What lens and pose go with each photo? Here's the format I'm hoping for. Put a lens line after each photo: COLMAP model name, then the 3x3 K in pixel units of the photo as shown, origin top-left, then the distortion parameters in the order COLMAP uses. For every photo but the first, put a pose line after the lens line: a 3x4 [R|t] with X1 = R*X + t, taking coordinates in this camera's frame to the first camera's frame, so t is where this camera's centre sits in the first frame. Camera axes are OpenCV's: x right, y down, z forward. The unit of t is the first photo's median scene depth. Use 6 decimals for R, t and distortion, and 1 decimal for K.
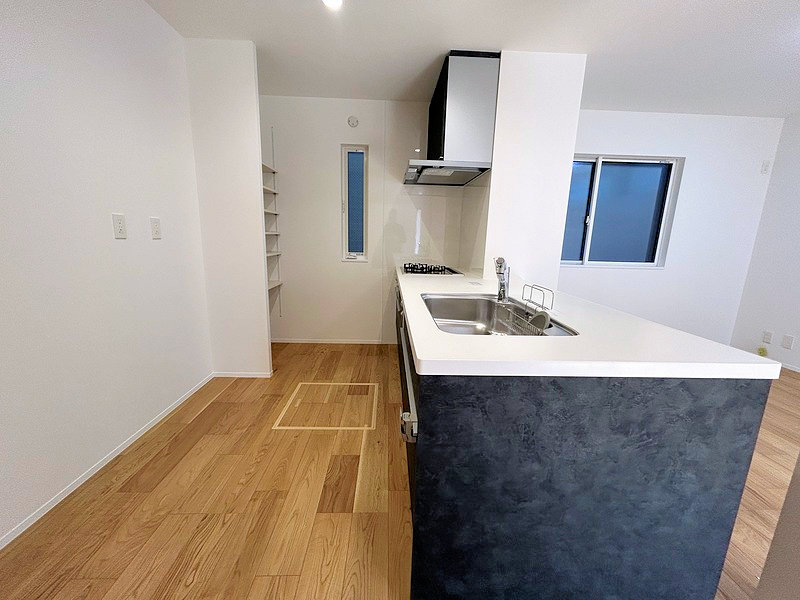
lens RADIAL K [[323.1, 0, 399.6], [0, 323.1, 298.8], [0, 0, 1]] dist [-0.000541, -0.000135]
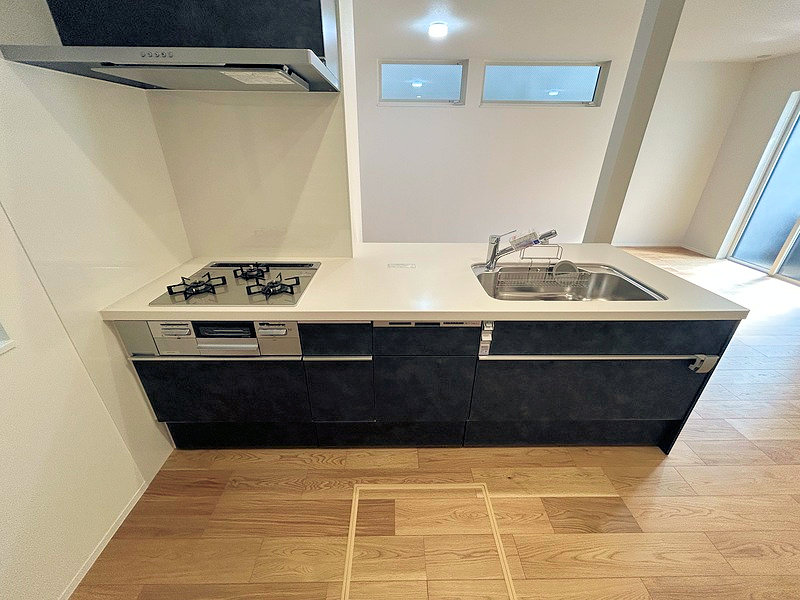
lens RADIAL K [[323.1, 0, 398.3], [0, 323.1, 301.4], [0, 0, 1]] dist [-0.000541, -0.000135]
pose [[0.023715, -0.467366, 0.883746, -0.524271], [0.190642, 0.869887, 0.454921, -0.346773], [-0.981373, 0.157690, 0.109729, 0.978354]]
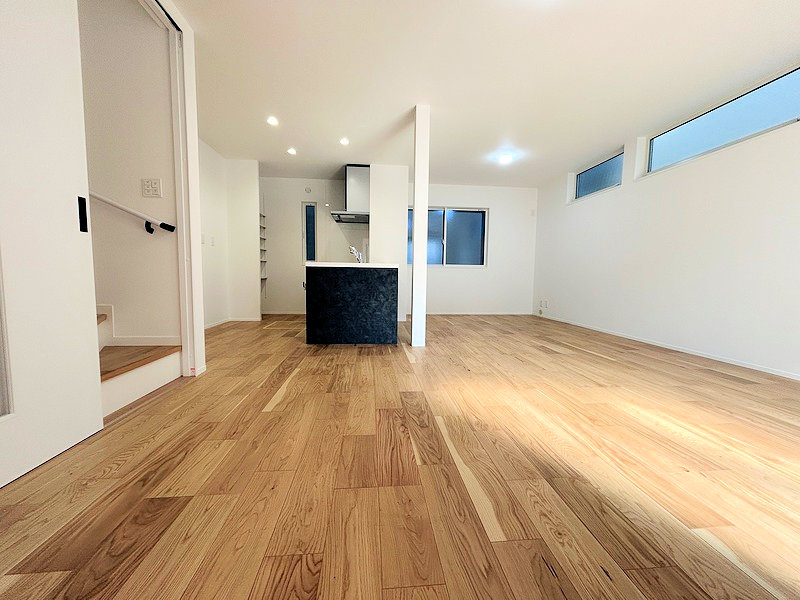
lens RADIAL K [[323.1, 0, 399.8], [0, 323.1, 302.2], [0, 0, 1]] dist [-0.000541, -0.000135]
pose [[0.998476, -0.017913, 0.052202, 0.393024], [0.023350, 0.994148, -0.105475, 0.438314], [-0.050007, 0.106533, 0.993051, -1.166480]]
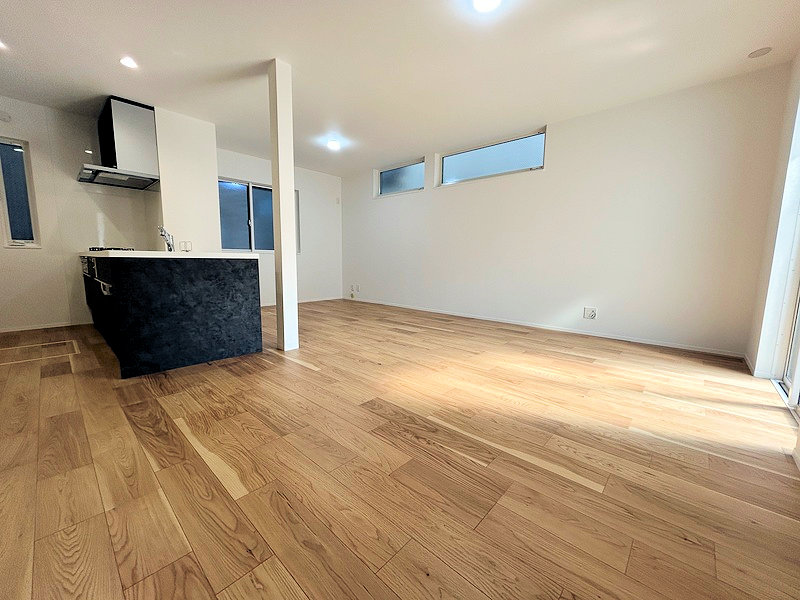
lens RADIAL K [[323.1, 0, 400.3], [0, 323.1, 302.1], [0, 0, 1]] dist [-0.000541, -0.000135]
pose [[0.701013, -0.111453, 0.704385, -0.061428], [0.141480, 0.989815, 0.015812, 0.331740], [-0.698973, 0.088572, 0.709642, -0.893976]]
